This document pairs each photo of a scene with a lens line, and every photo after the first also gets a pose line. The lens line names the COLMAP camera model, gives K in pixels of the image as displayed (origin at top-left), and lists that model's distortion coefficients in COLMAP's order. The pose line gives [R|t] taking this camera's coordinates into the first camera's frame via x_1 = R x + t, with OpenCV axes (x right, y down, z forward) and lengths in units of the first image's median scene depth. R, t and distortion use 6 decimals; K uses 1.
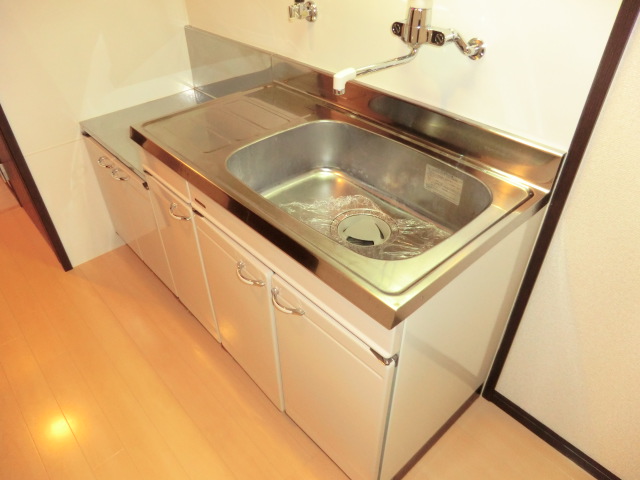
lens RADIAL K [[458.1, 0, 321.1], [0, 458.1, 245.6], [0, 0, 1]] dist [-0.123486, 0.129258]
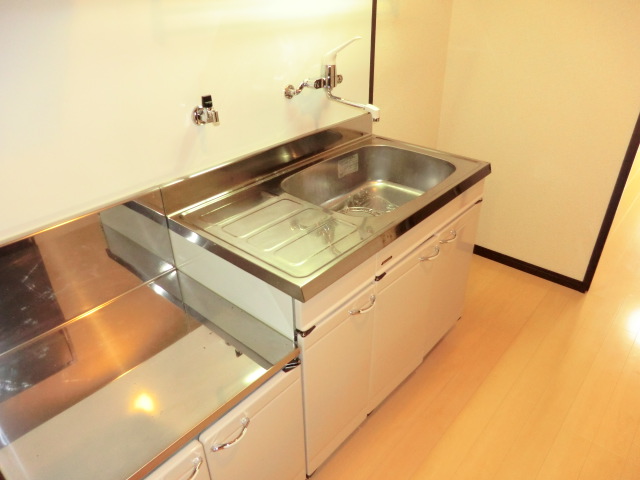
lens RADIAL K [[458.1, 0, 321.1], [0, 458.1, 245.6], [0, 0, 1]] dist [-0.123486, 0.129258]
pose [[-0.105851, -0.496586, 0.861509, -1.232658], [0.641508, 0.627870, 0.440734, -0.733233], [-0.759778, 0.599318, 0.252103, 0.872694]]
